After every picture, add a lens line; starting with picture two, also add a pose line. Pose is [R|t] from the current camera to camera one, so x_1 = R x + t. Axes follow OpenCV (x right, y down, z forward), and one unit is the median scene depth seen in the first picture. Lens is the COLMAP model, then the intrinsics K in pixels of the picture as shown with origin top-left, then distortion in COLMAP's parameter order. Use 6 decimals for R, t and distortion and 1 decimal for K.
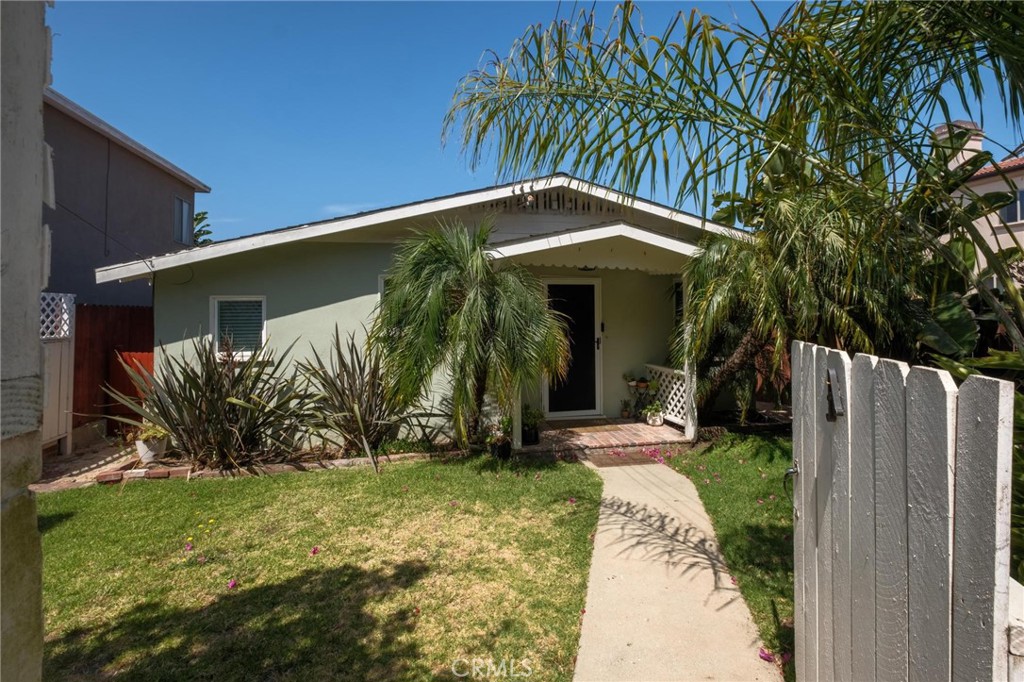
lens RADIAL K [[462.6, 0, 512.9], [0, 462.6, 340.5], [0, 0, 1]] dist [-0.002622, -0.000065]
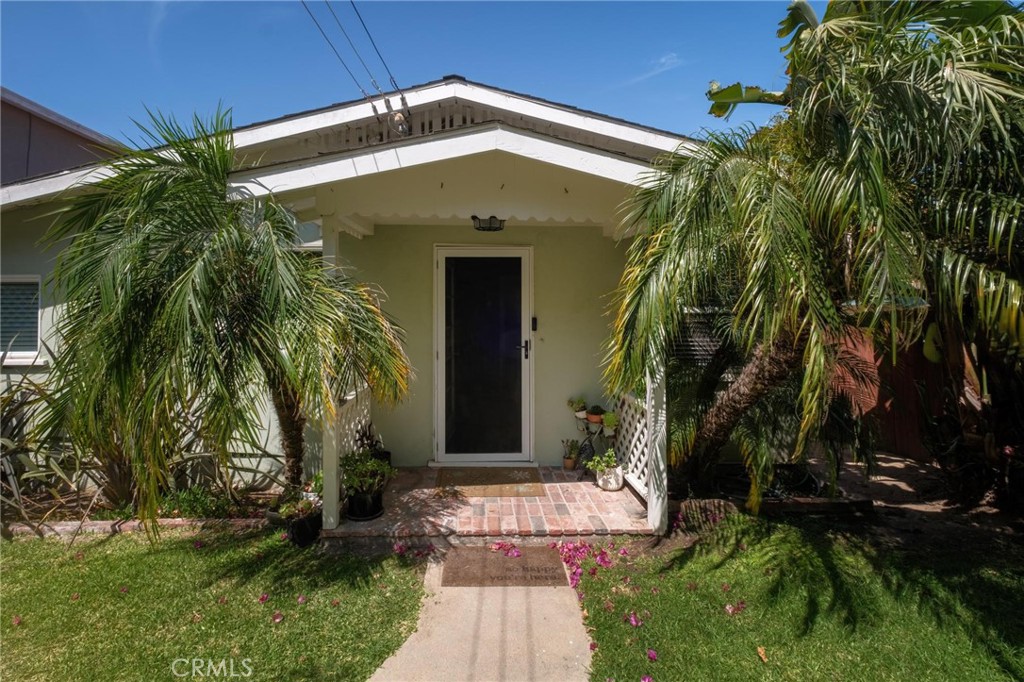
lens RADIAL K [[434.7, 0, 512.7], [0, 434.7, 334.2], [0, 0, 1]] dist [0.002386, -0.000057]
pose [[0.983620, 0.012503, -0.179821, 0.299388], [-0.014639, 0.999837, -0.010556, -0.008346], [0.179660, 0.013016, 0.983643, 0.445620]]
